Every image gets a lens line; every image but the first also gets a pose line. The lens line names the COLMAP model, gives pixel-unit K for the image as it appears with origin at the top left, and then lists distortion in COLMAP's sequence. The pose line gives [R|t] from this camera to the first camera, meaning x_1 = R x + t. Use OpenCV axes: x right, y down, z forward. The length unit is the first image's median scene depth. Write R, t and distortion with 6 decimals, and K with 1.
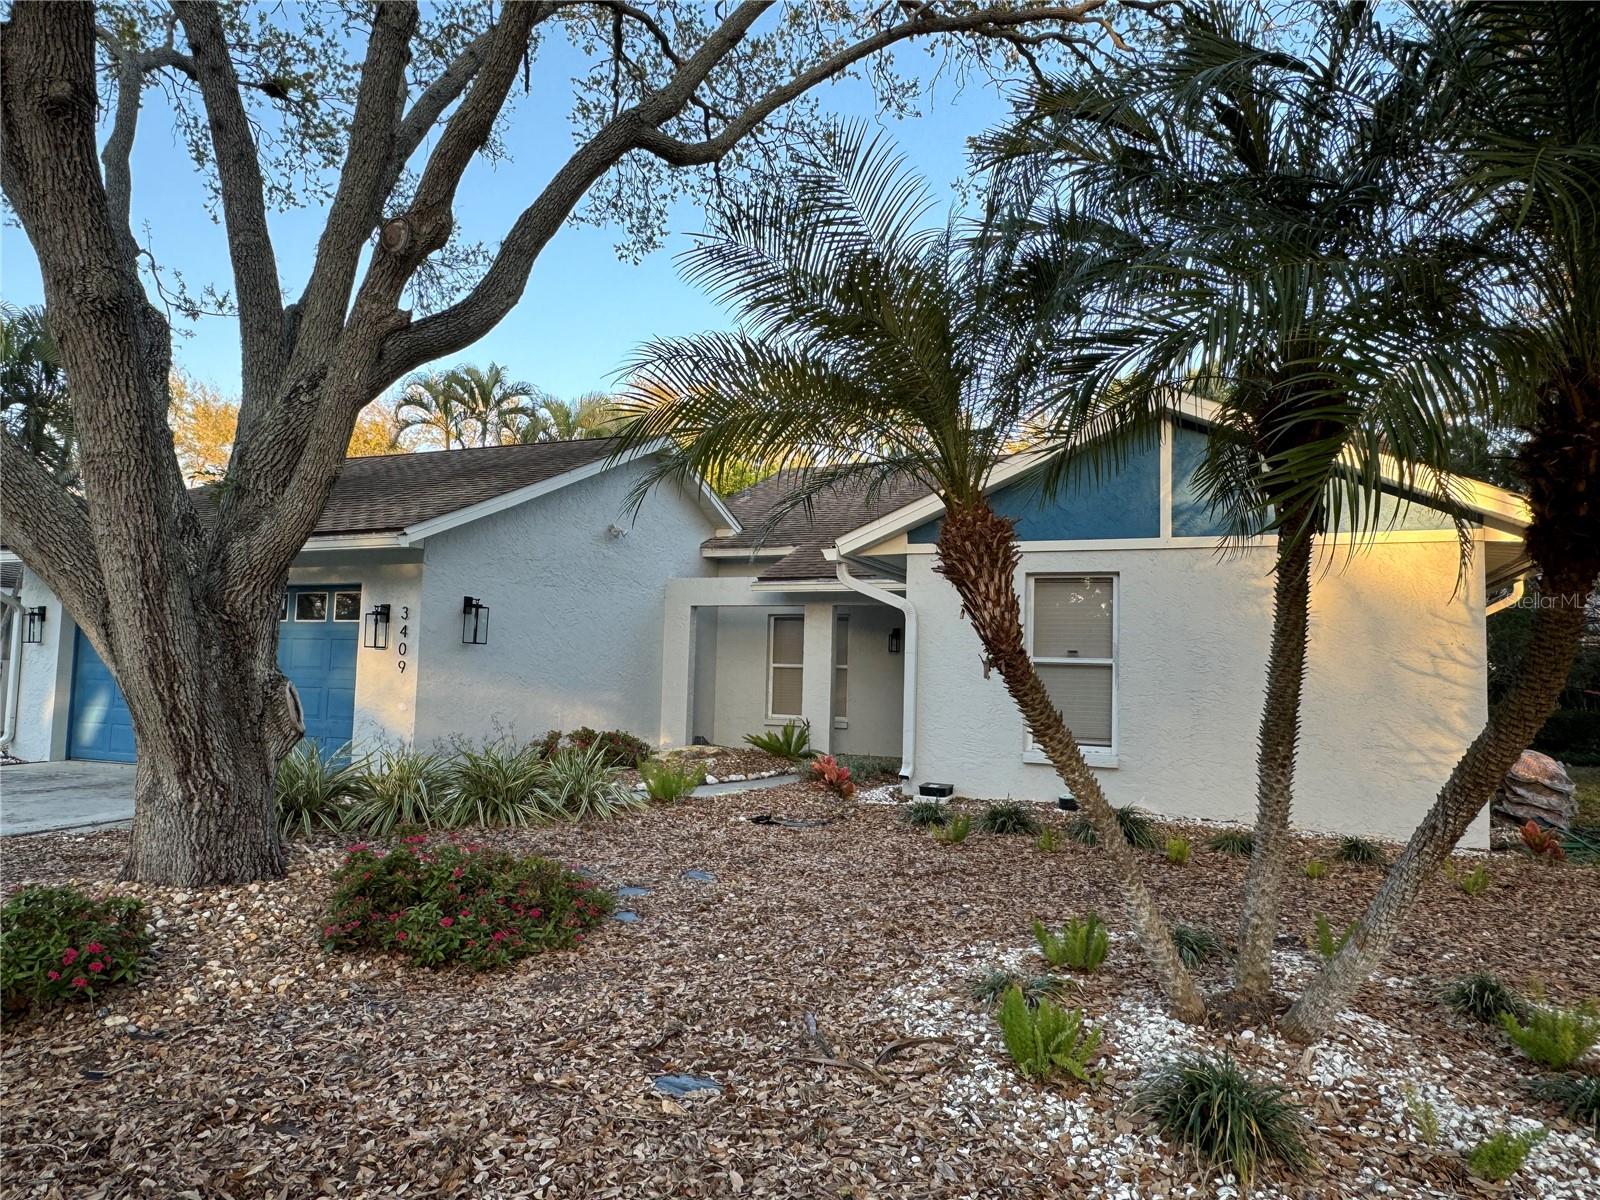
lens RADIAL K [[1053.6, 0, 793.7], [0, 1053.6, 603.2], [0, 0, 1]] dist [0.002469, -0.000789]
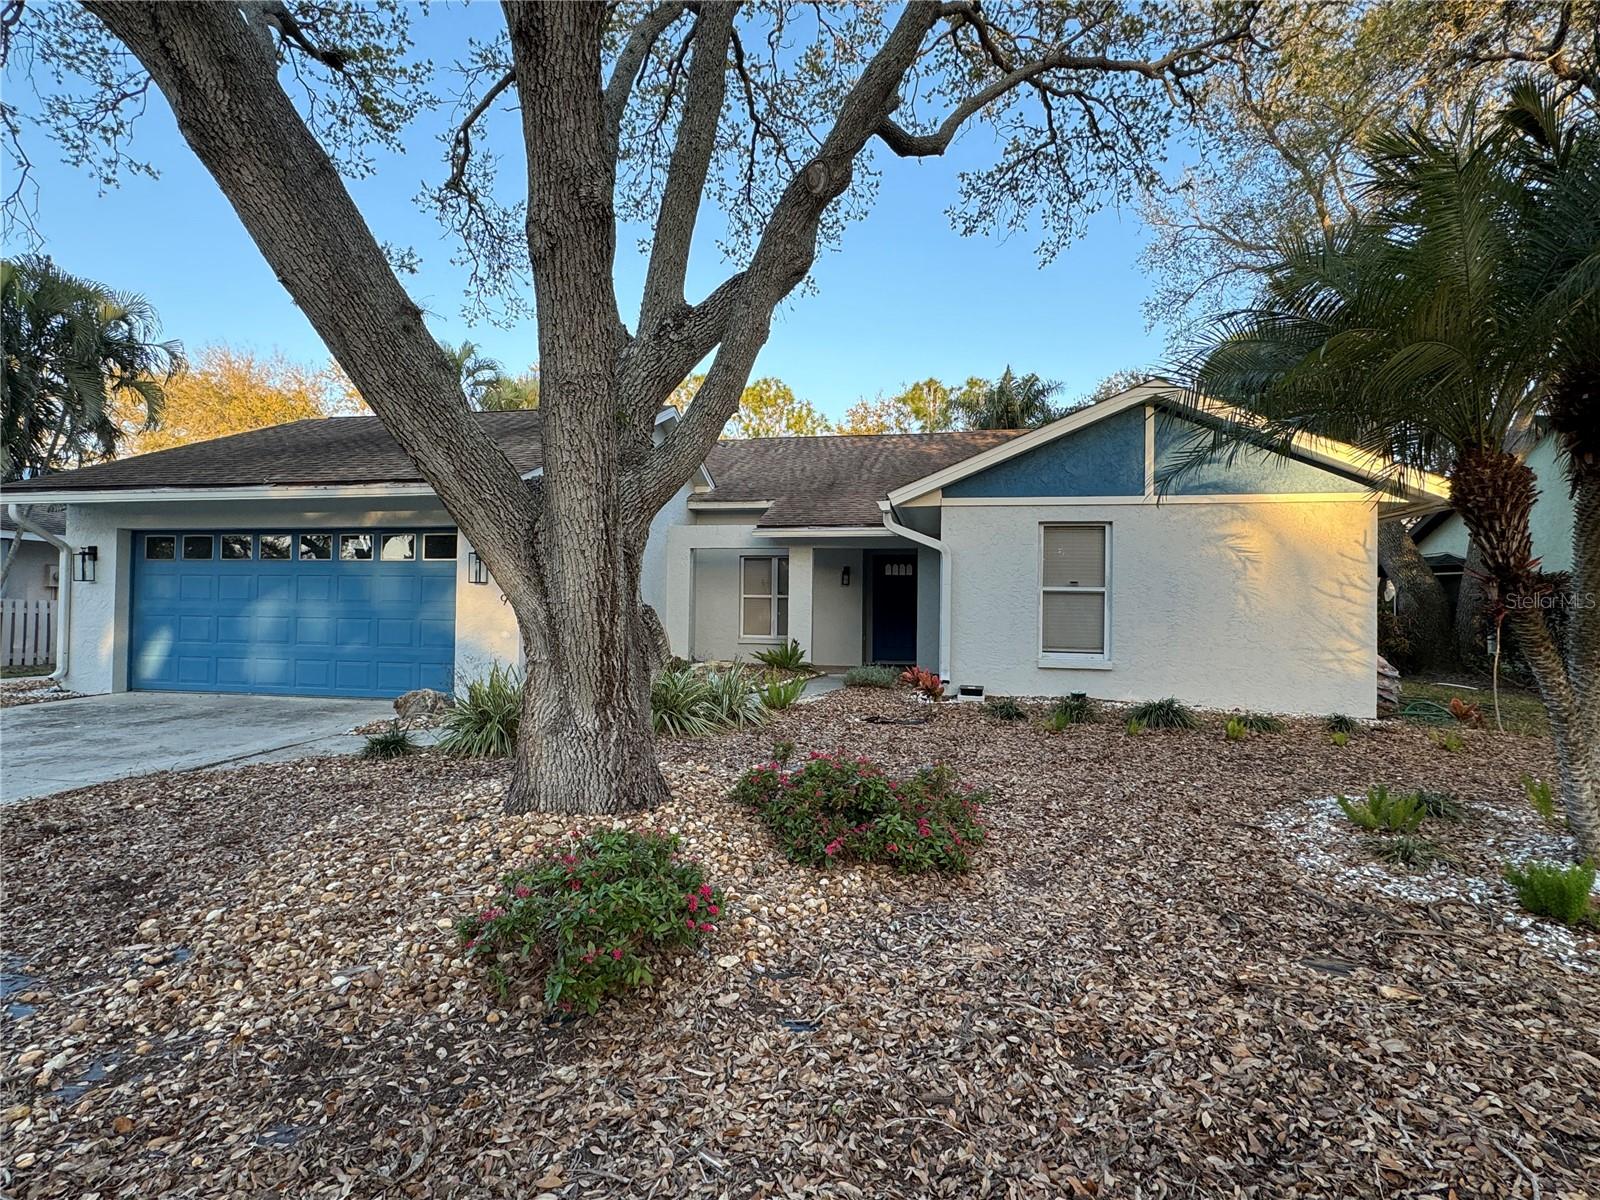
lens RADIAL K [[793.4, 0, 805.5], [0, 793.4, 596.9], [0, 0, 1]] dist [0.001624, 0.000121]
pose [[0.975500, -0.010204, 0.219762, -0.262411], [-0.002854, 0.998253, 0.059018, 0.006382], [-0.219980, -0.058199, 0.973767, 0.105022]]
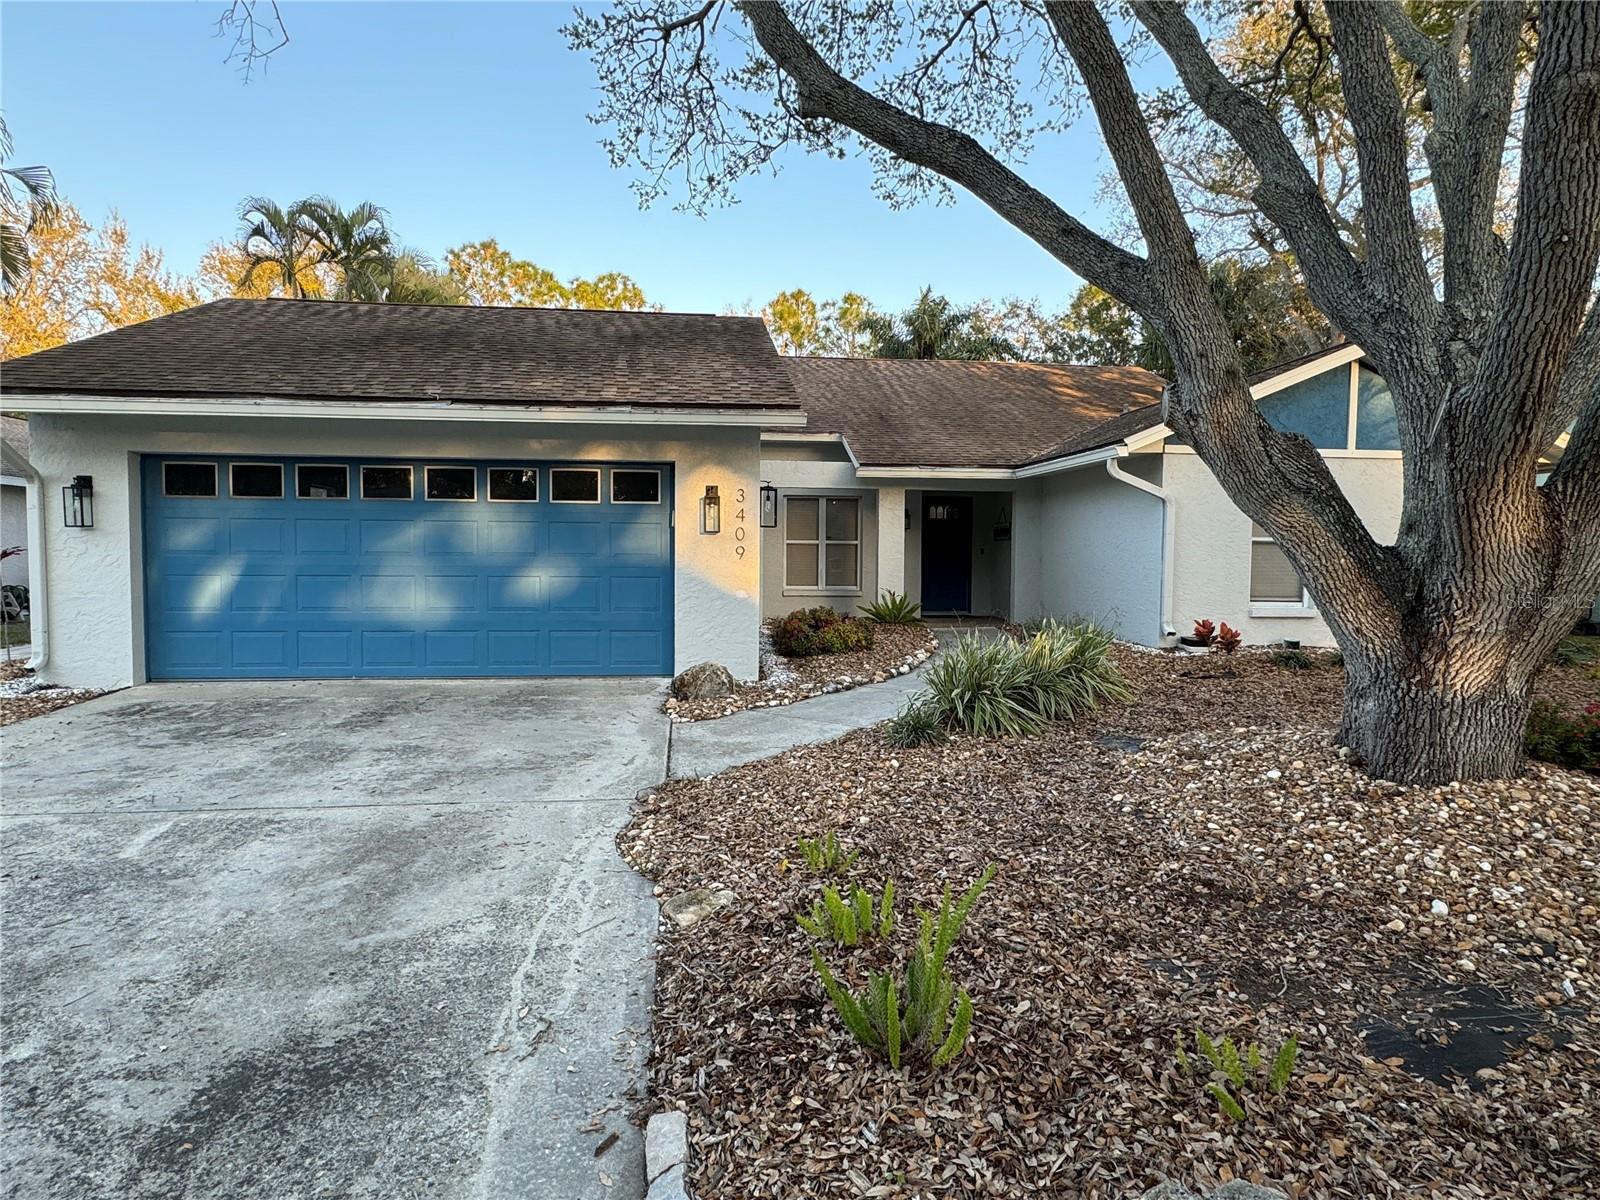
lens RADIAL K [[908.1, 0, 800.4], [0, 908.1, 599.7], [0, 0, 1]] dist [-0.008636, -0.000928]
pose [[0.867199, -0.044570, 0.495962, -0.786455], [-0.021107, 0.991801, 0.126035, -0.001495], [-0.497513, -0.119766, 0.859149, 0.288399]]
